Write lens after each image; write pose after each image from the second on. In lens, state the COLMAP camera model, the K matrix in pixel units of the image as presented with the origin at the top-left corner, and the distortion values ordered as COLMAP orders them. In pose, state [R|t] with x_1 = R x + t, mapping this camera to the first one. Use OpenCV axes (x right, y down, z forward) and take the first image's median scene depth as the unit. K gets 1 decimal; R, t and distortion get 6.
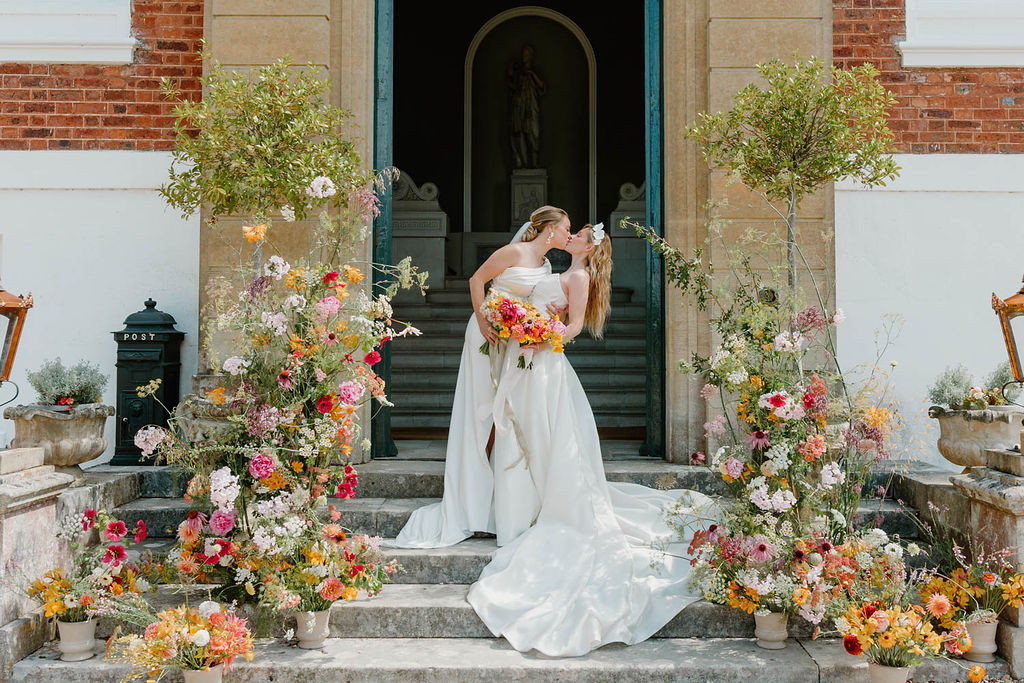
lens RADIAL K [[1011.6, 0, 535.1], [0, 1011.6, 293.7], [0, 0, 1]] dist [-0.007008, 0.012221]
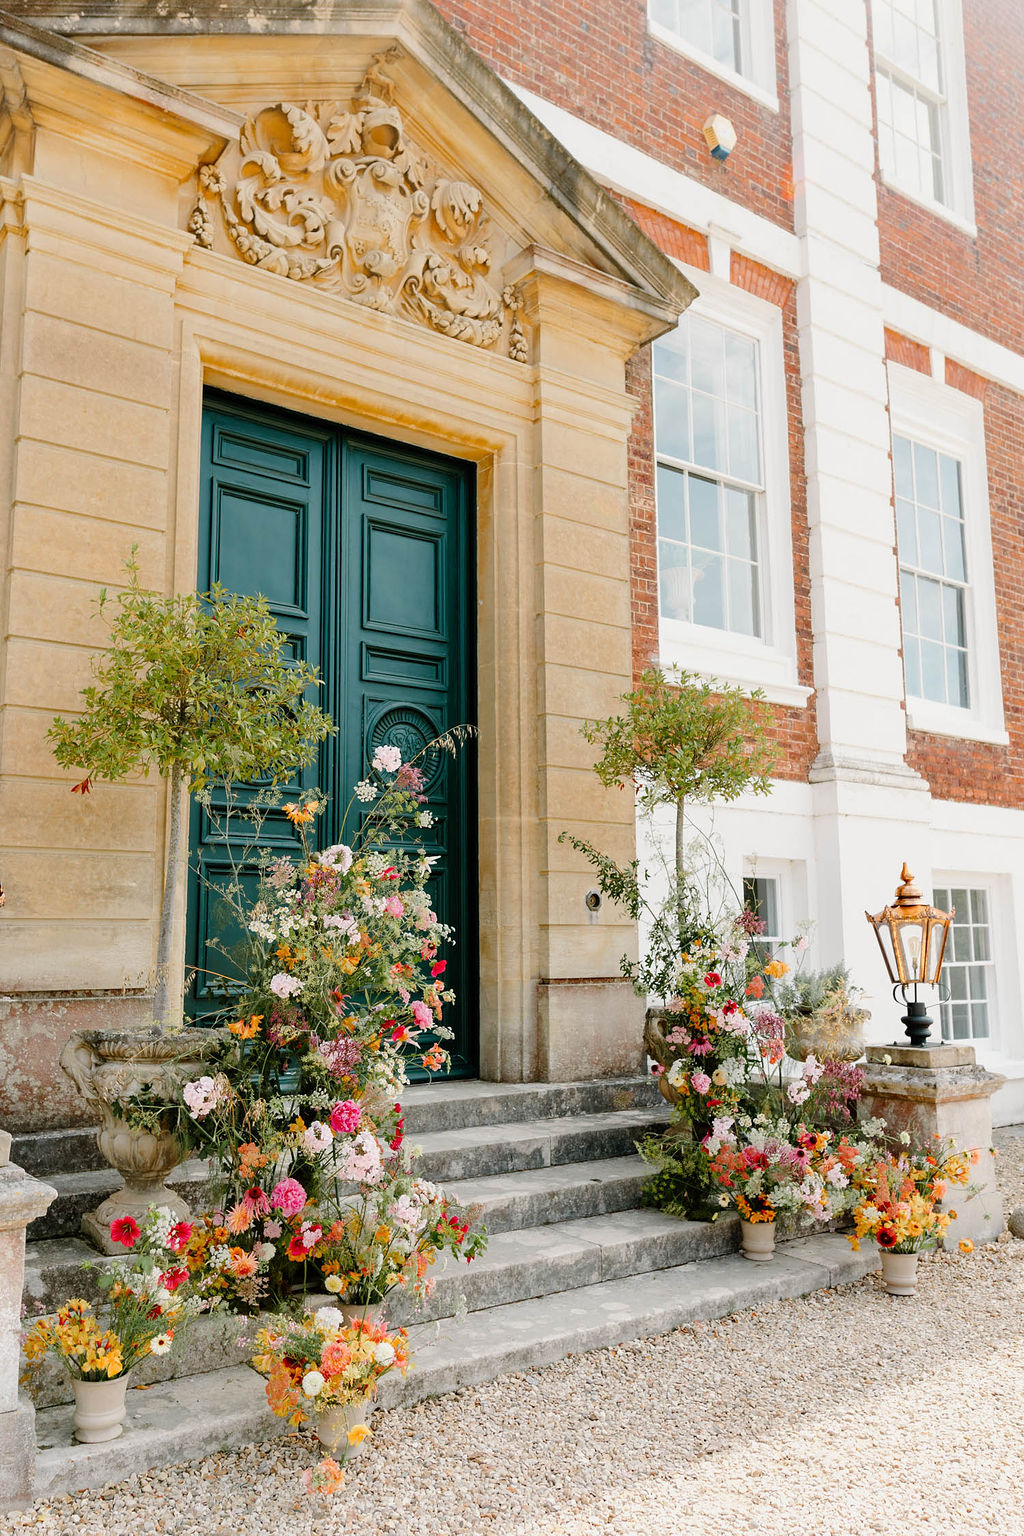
lens RADIAL K [[1163.3, 0, 460.1], [0, 1163.3, 771.8], [0, 0, 1]] dist [-0.000754, -0.001136]
pose [[0.820607, 0.079853, 0.565886, -0.518280], [-0.025953, 0.994376, -0.102683, -0.002775], [-0.570903, 0.069575, 0.818064, 0.144084]]
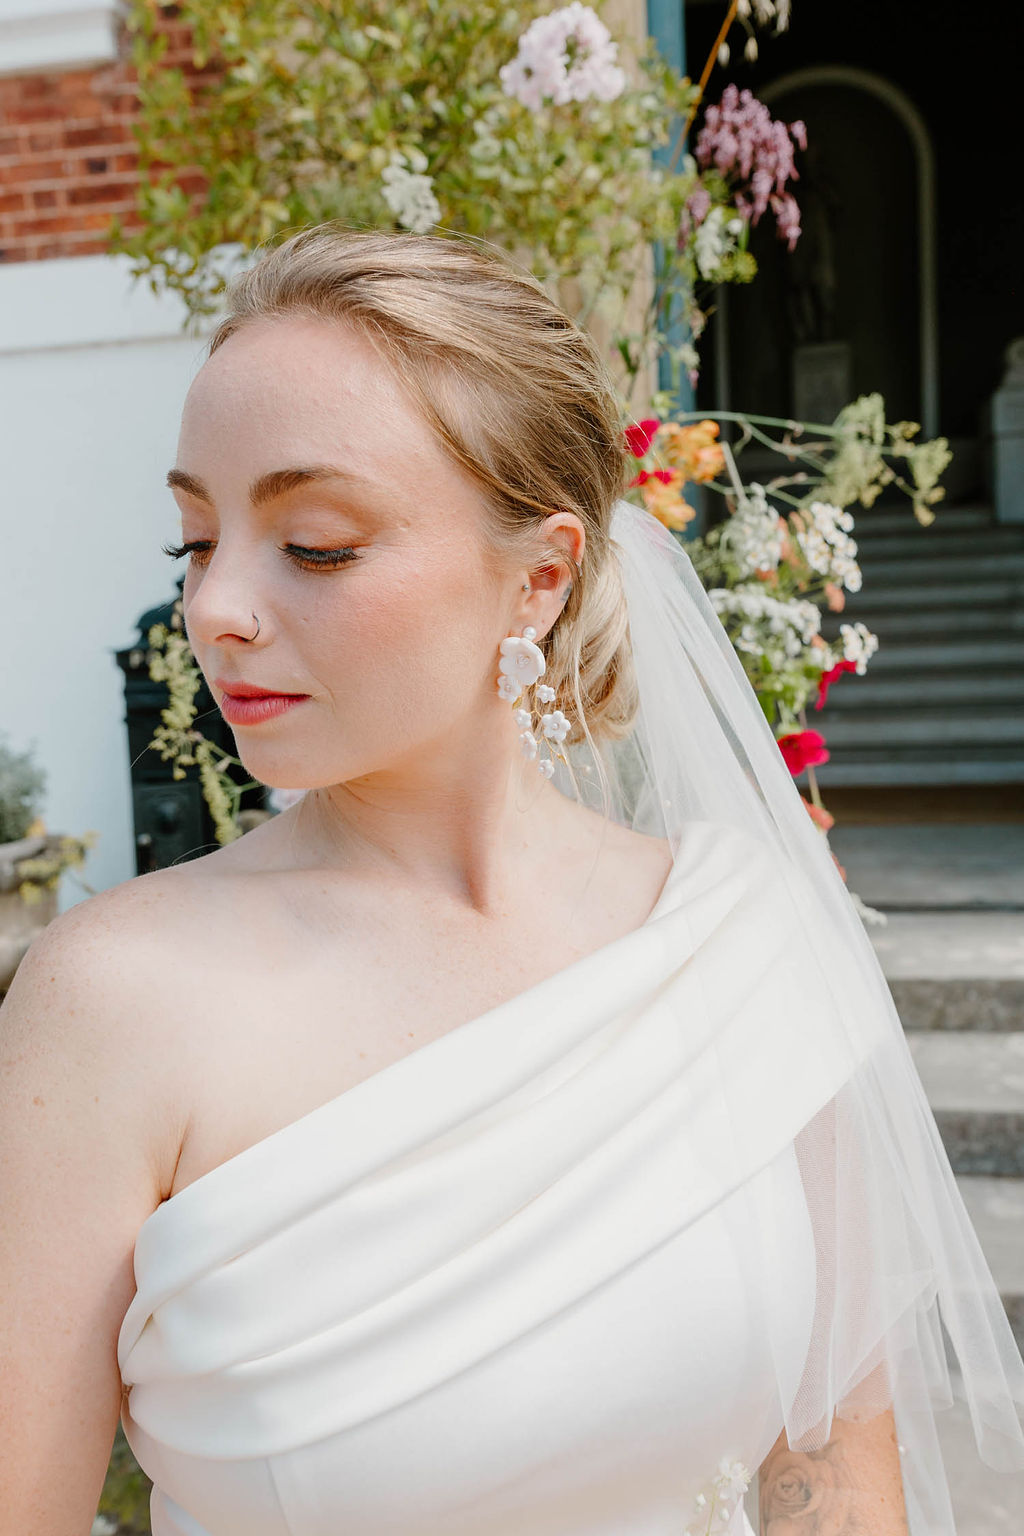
lens RADIAL K [[1149.2, 0, 513.0], [0, 1149.2, 700.8], [0, 0, 1]] dist [0.001476, -0.000193]
pose [[0.981405, -0.026630, -0.190092, -0.139549], [0.049616, 0.991868, 0.117205, 0.007990], [0.185424, -0.124457, 0.974745, 0.524196]]
